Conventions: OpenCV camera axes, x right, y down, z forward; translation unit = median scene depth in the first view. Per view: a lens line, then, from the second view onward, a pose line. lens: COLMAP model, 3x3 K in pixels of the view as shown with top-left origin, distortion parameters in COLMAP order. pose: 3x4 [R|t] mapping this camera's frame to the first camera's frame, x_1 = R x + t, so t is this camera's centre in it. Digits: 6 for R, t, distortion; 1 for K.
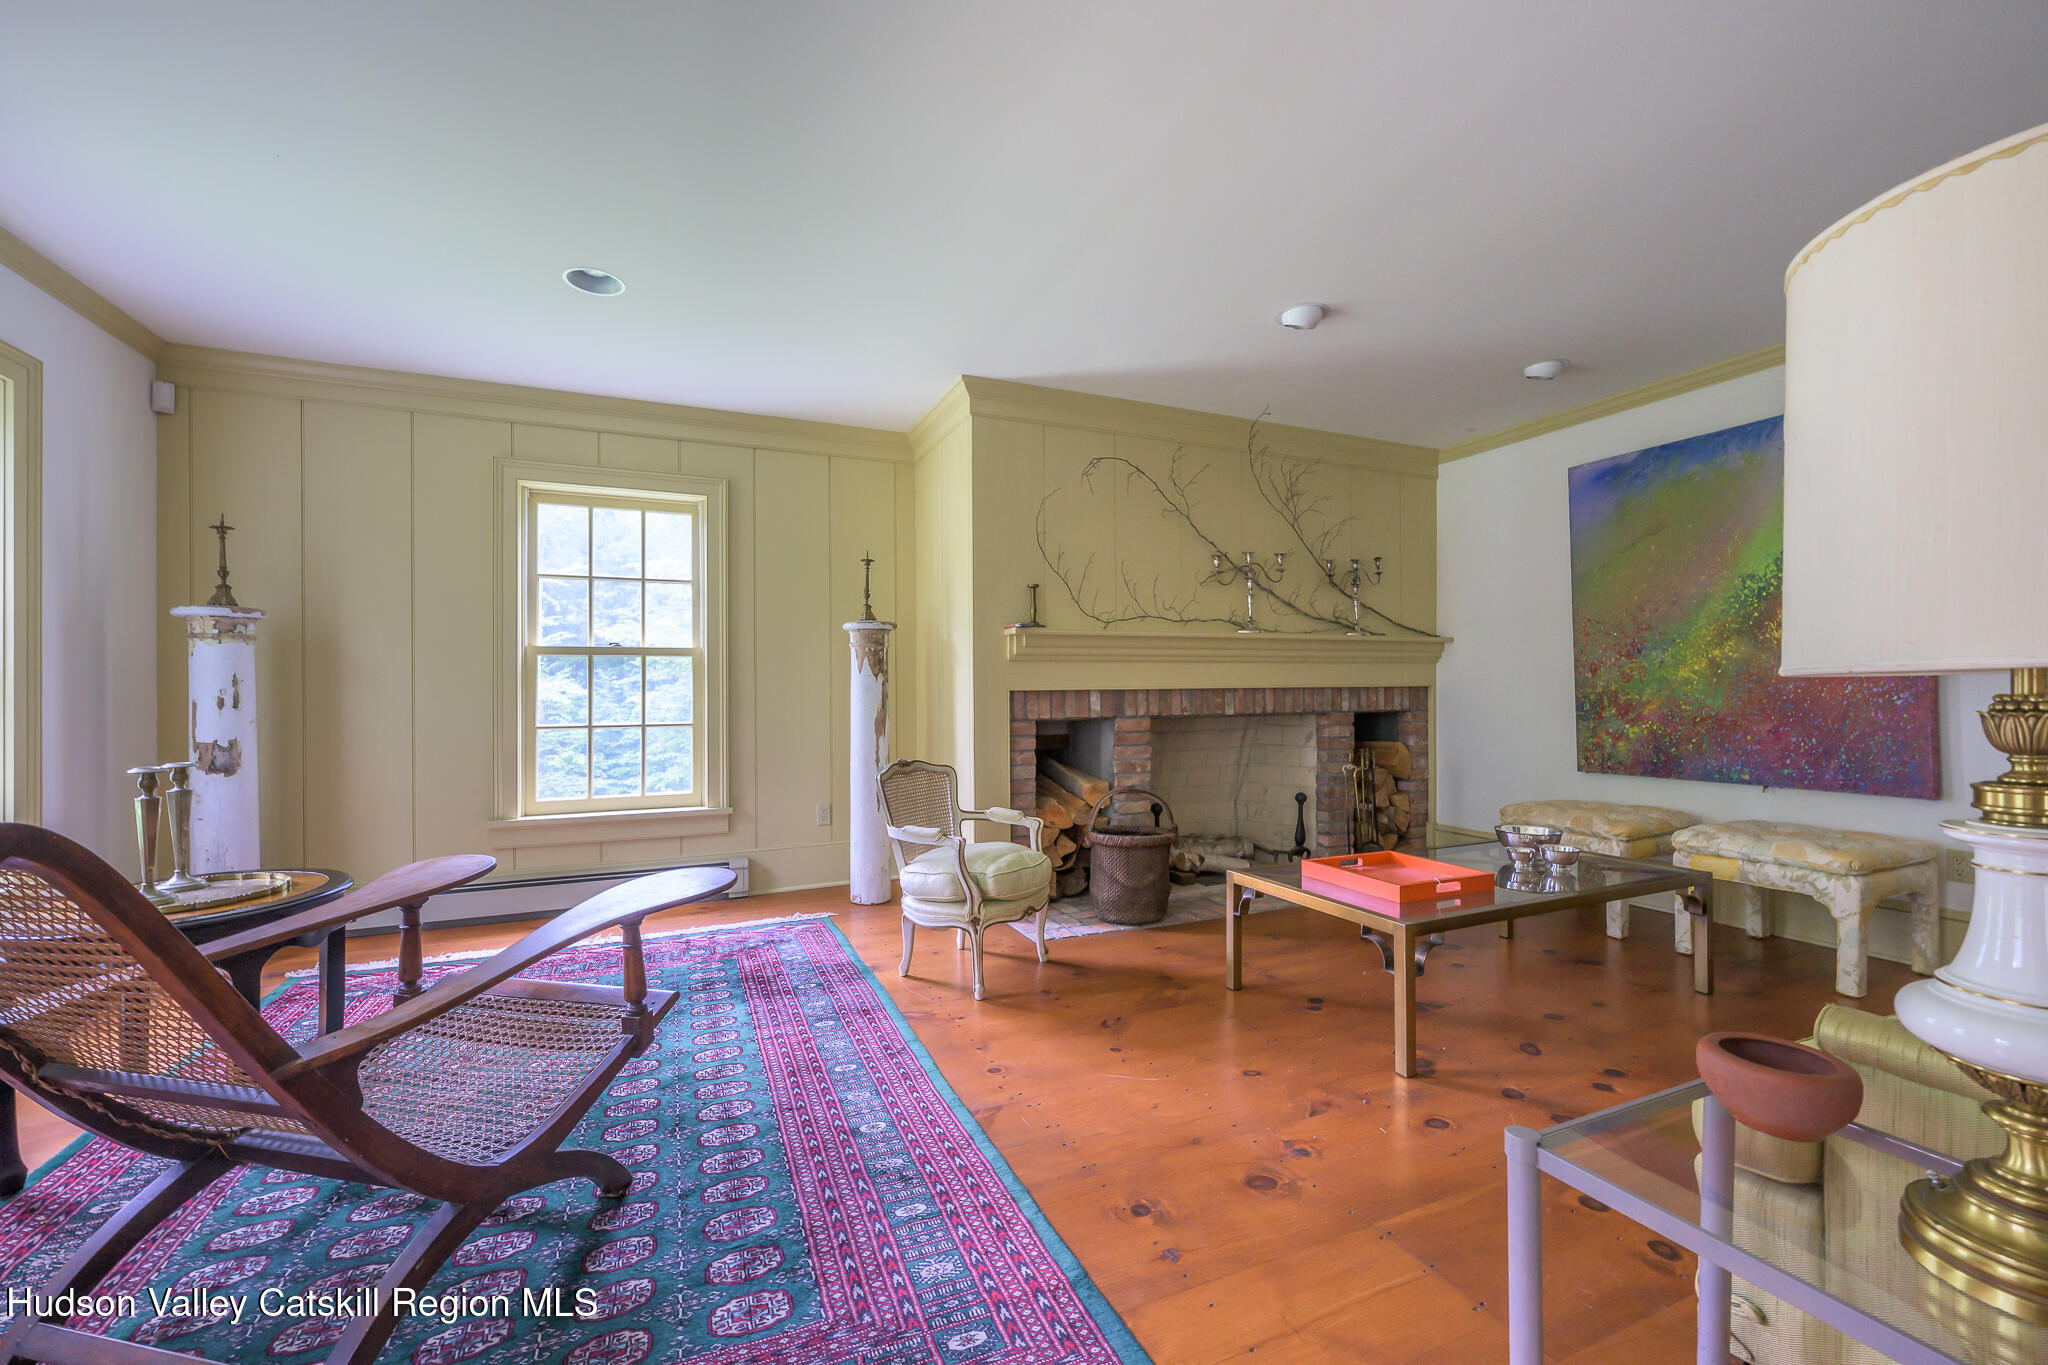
lens RADIAL K [[808.4, 0, 997.3], [0, 808.4, 686.3], [0, 0, 1]] dist [0.004303, 0.000249]
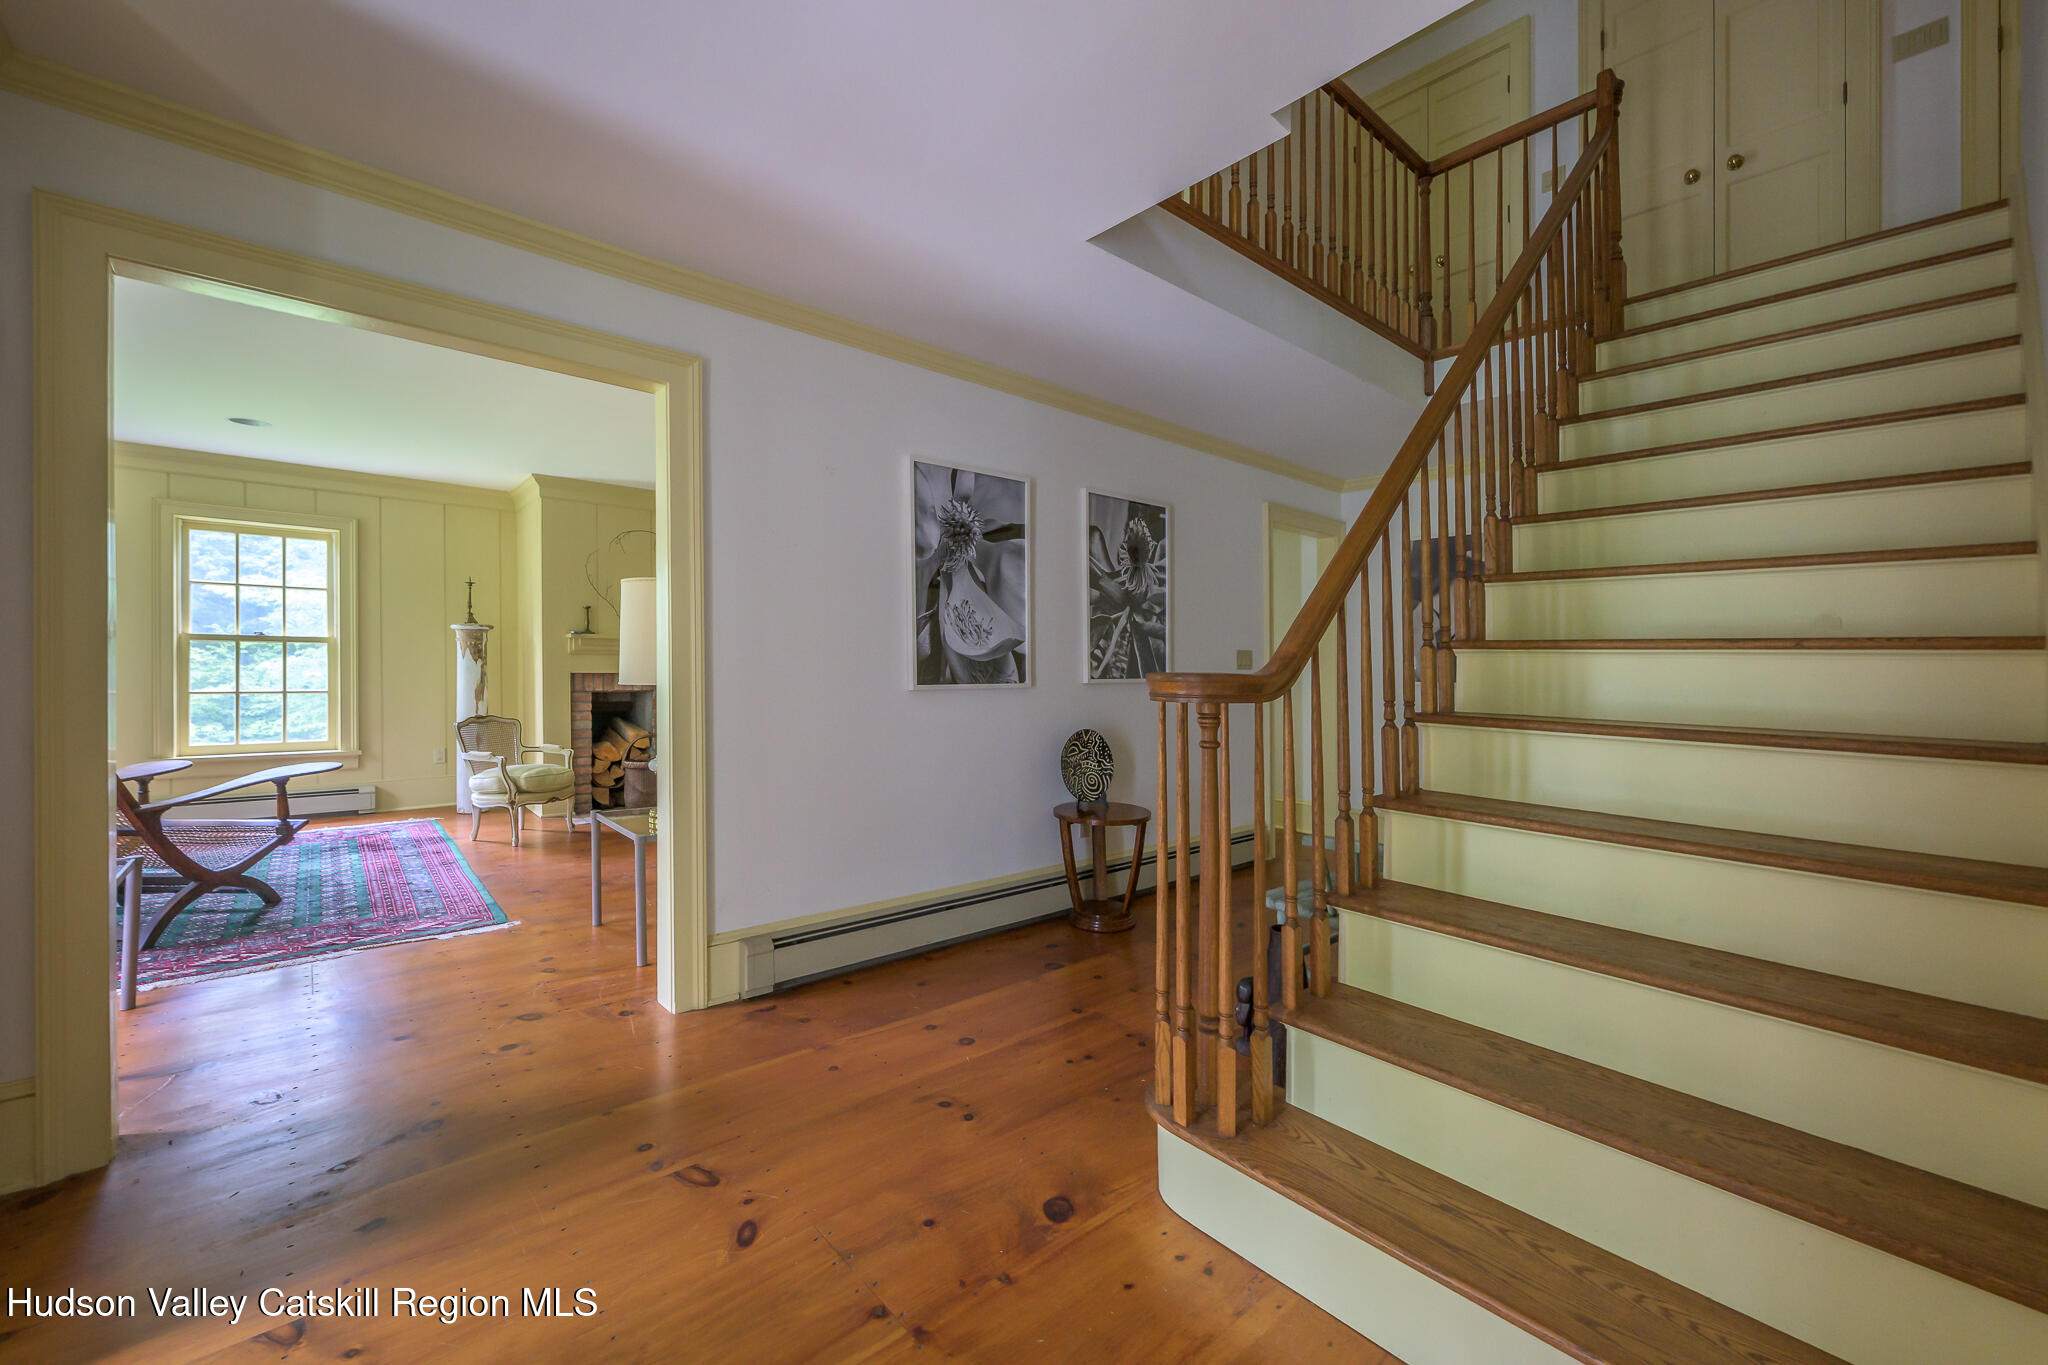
lens RADIAL K [[808.4, 0, 997.3], [0, 808.4, 686.3], [0, 0, 1]] dist [0.004303, 0.000249]
pose [[0.951461, 0.013972, 0.307452, 0.325119], [-0.024251, 0.999266, 0.029637, -0.035471], [-0.306813, -0.035655, 0.951102, -0.762134]]
